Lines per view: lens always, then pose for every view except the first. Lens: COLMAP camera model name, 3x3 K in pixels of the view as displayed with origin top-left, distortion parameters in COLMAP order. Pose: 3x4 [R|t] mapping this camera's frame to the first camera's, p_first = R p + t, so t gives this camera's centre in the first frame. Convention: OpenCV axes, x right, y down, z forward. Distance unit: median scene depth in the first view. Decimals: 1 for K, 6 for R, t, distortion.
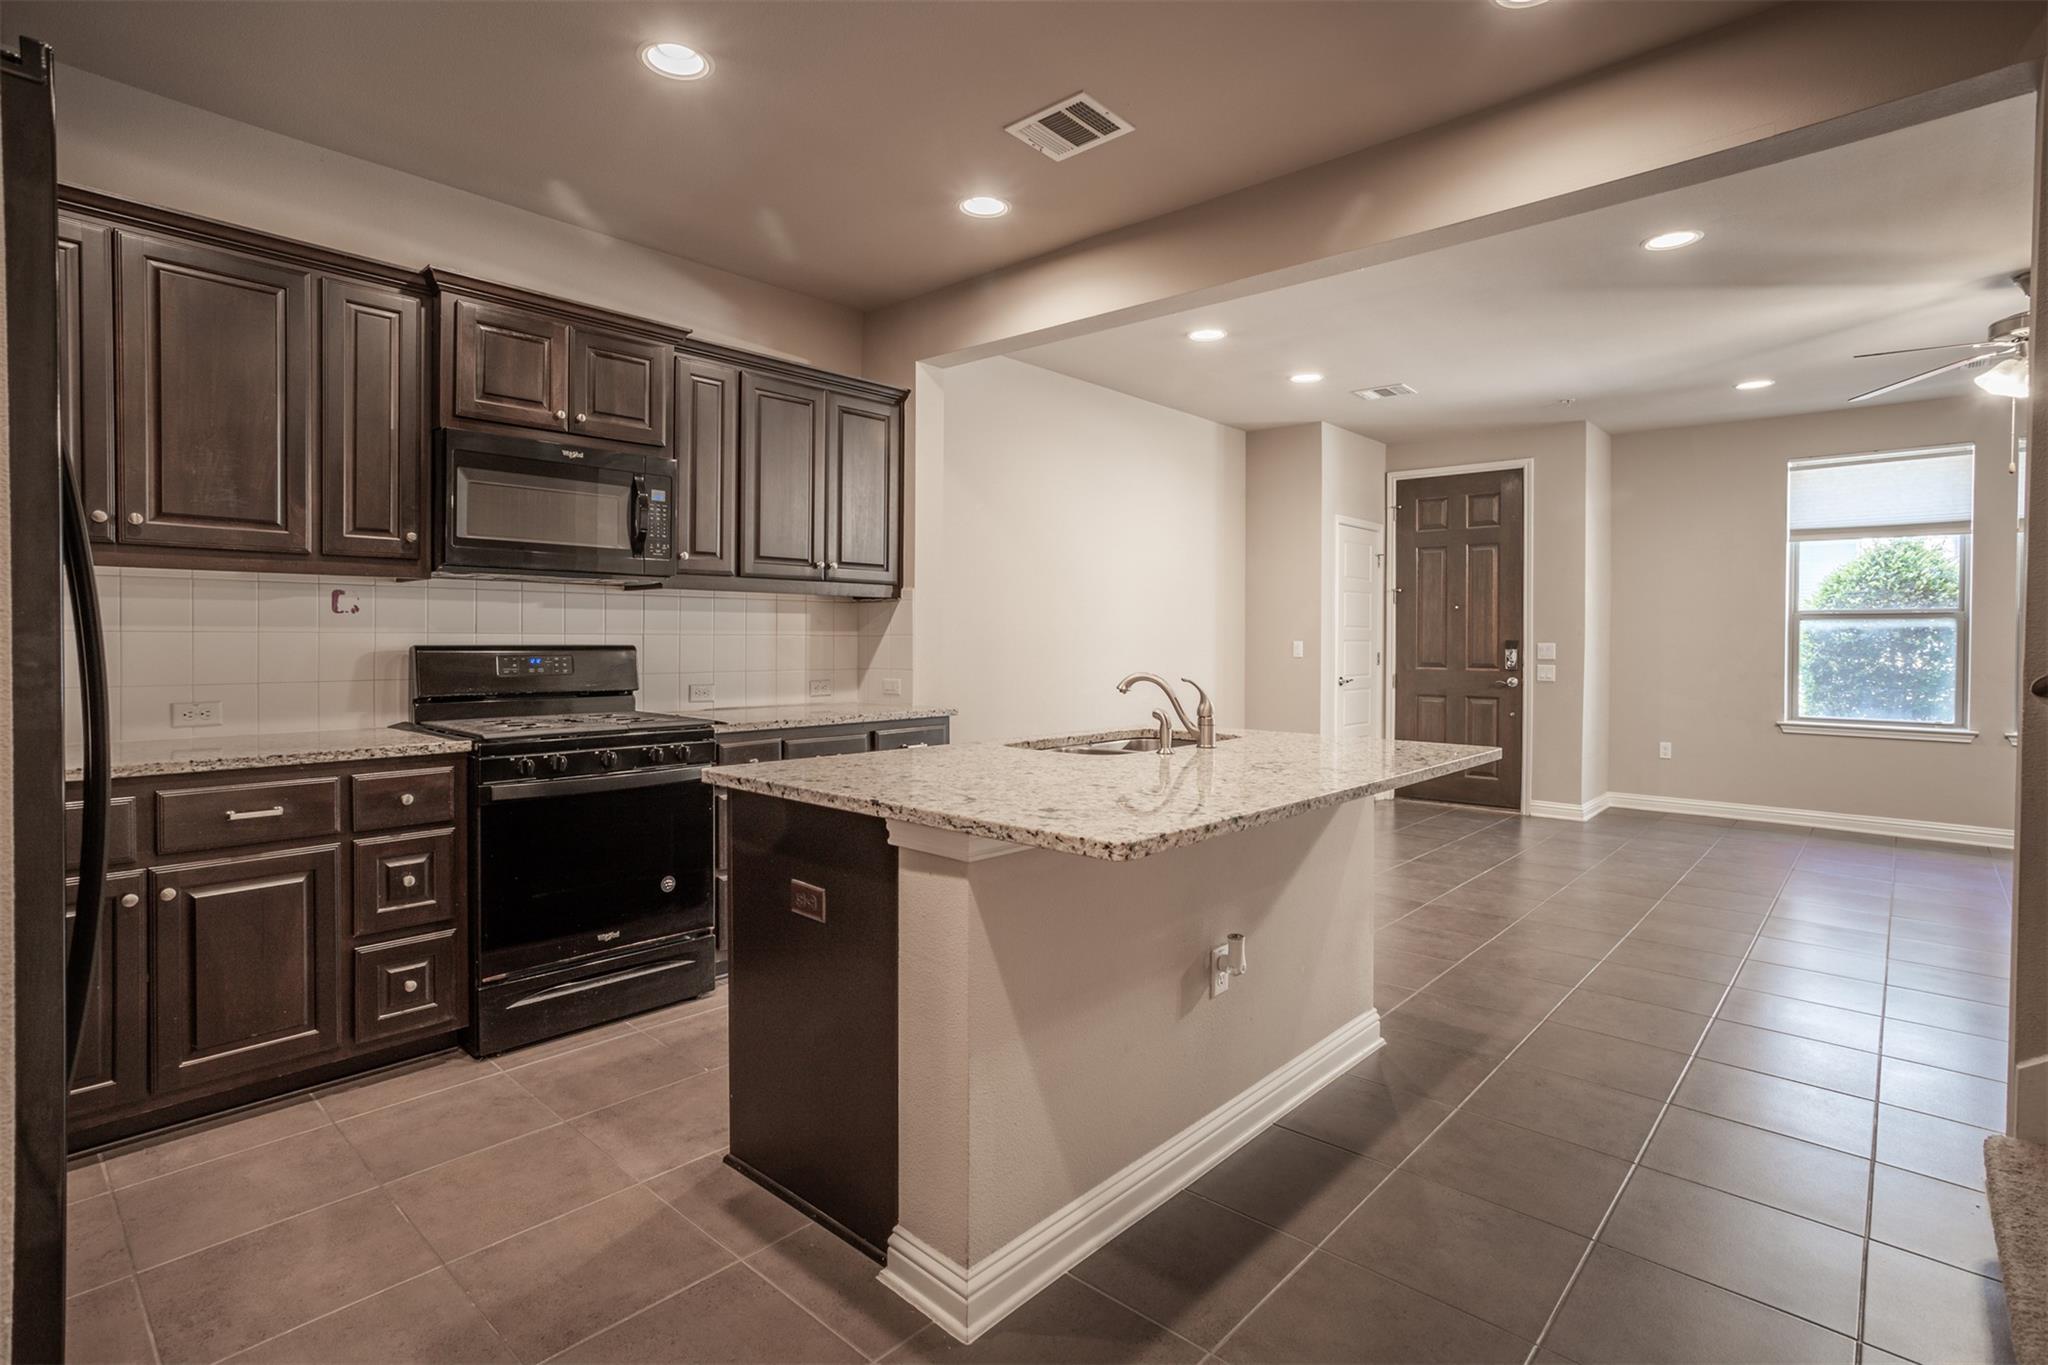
lens RADIAL K [[997.6, 0, 1015.4], [0, 997.6, 644.3], [0, 0, 1]] dist [-0.042429, 0.030161]
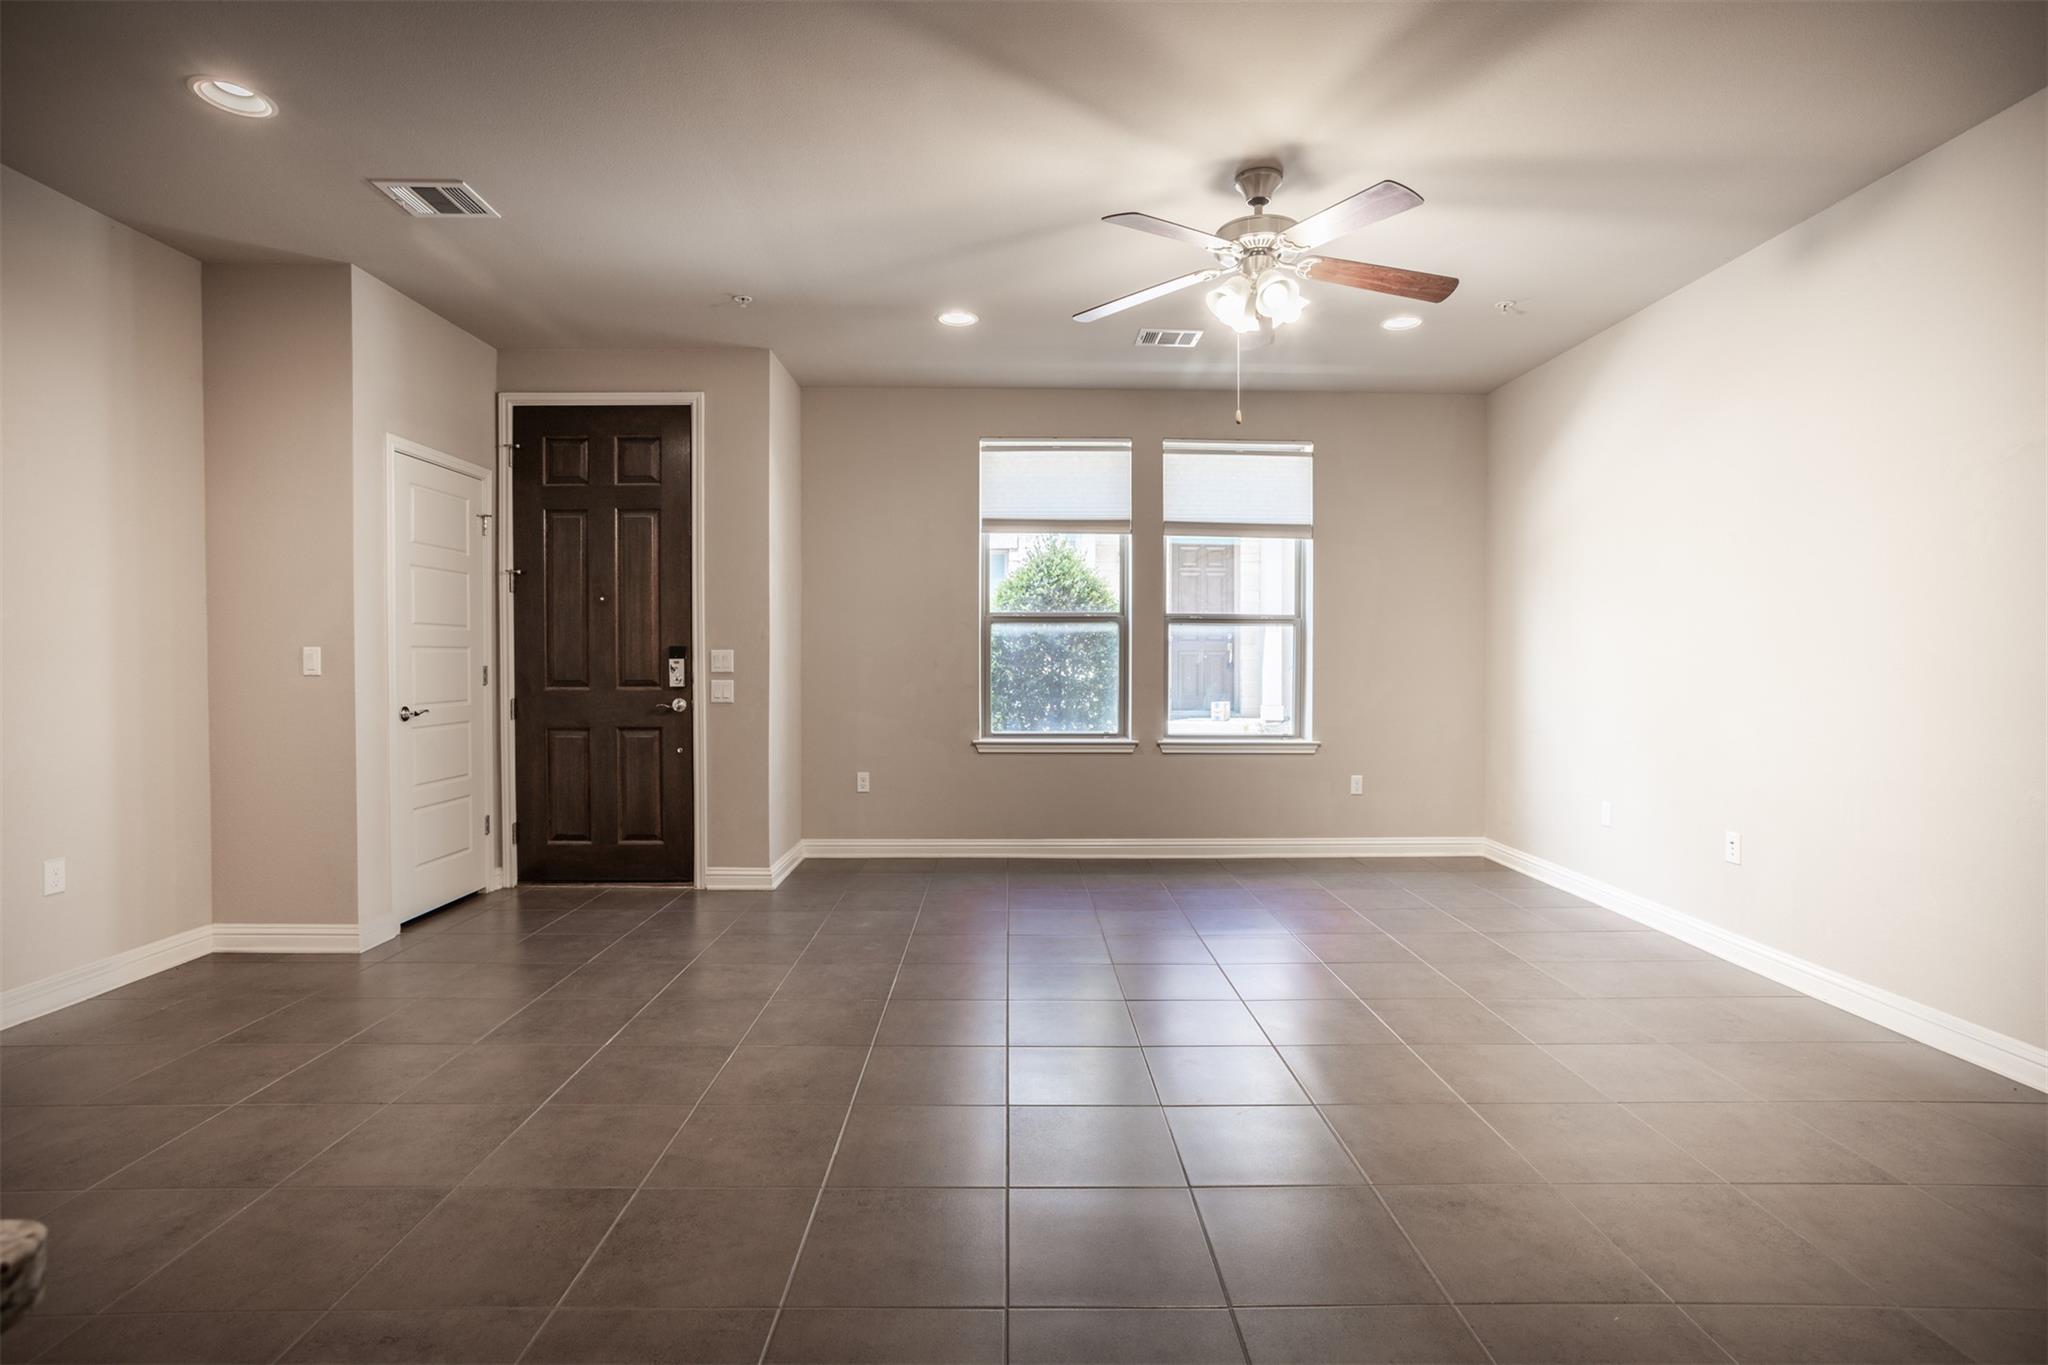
lens RADIAL K [[989.4, 0, 1015.1], [0, 989.4, 678.3], [0, 0, 1]] dist [-0.059491, 0.040157]
pose [[0.733874, -0.018758, 0.679027, 0.201518], [0.008704, 0.999796, 0.018213, 0.008117], [-0.679230, -0.007455, 0.733888, 0.319128]]
